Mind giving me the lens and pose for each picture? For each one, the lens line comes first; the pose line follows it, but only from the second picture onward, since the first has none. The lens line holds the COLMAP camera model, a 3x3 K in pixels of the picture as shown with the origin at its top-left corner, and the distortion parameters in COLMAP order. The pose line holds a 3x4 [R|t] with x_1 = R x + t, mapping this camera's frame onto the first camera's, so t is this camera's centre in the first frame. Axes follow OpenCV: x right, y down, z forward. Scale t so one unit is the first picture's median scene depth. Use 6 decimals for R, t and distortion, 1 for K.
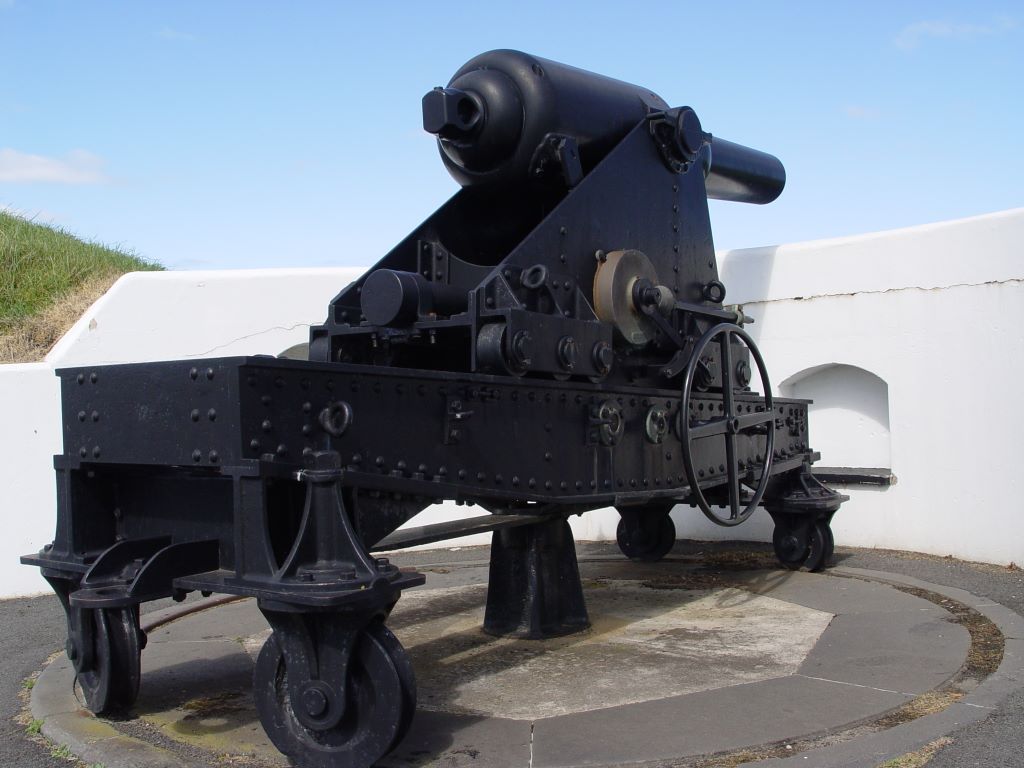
lens RADIAL K [[1154.7, 0, 512.0], [0, 1154.7, 384.0], [0, 0, 1]] dist [-0.070948, 0.001484]
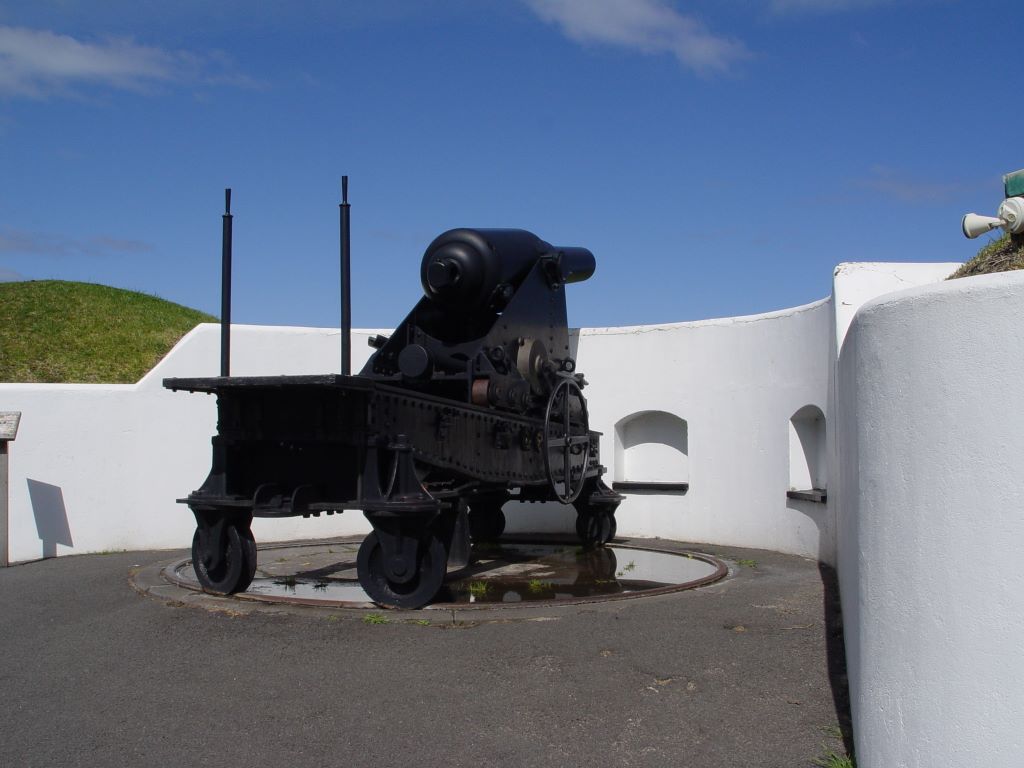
lens RADIAL K [[1154.7, 0, 512.0], [0, 1154.7, 384.0], [0, 0, 1]] dist [-0.070948, 0.001484]
pose [[0.971861, 0.057884, 0.228332, -0.328651], [-0.049409, 0.997867, -0.042664, 0.029093], [-0.230314, 0.030182, 0.972648, -0.724991]]
